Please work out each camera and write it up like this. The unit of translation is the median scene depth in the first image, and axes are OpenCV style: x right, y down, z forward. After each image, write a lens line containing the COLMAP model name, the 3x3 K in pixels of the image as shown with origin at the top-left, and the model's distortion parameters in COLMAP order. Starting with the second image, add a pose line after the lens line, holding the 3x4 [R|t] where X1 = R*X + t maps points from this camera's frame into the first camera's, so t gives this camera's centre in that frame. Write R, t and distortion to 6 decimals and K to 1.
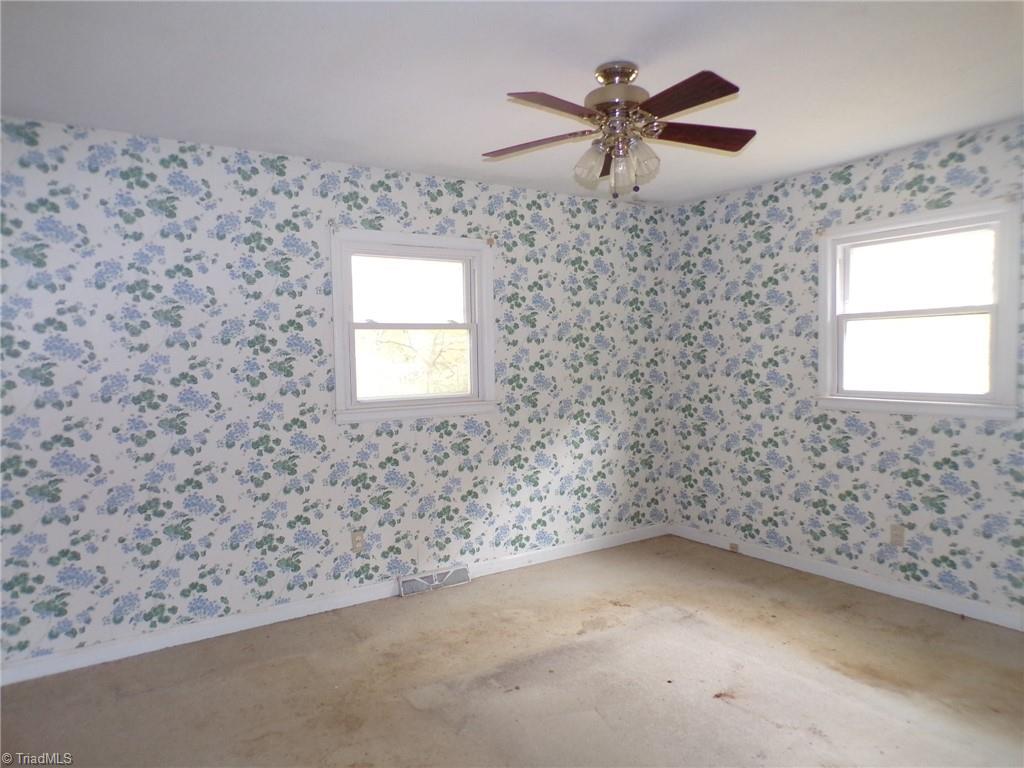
lens RADIAL K [[698.1, 0, 512.0], [0, 698.1, 384.0], [0, 0, 1]] dist [-0.001085, -0.000543]
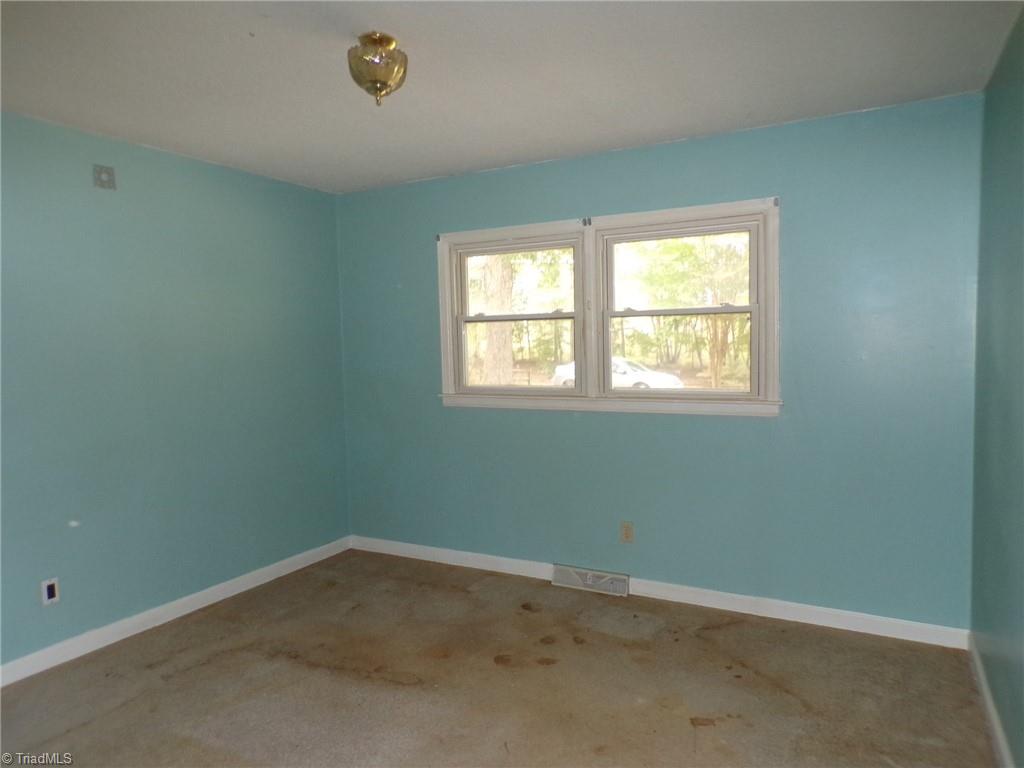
lens RADIAL K [[698.1, 0, 512.0], [0, 698.1, 384.0], [0, 0, 1]] dist [-0.001085, -0.000543]
pose [[0.483633, 0.051726, -0.873741, 0.746154], [-0.025617, 0.998661, 0.044941, -0.029524], [0.874896, 0.000648, 0.484310, 0.469694]]
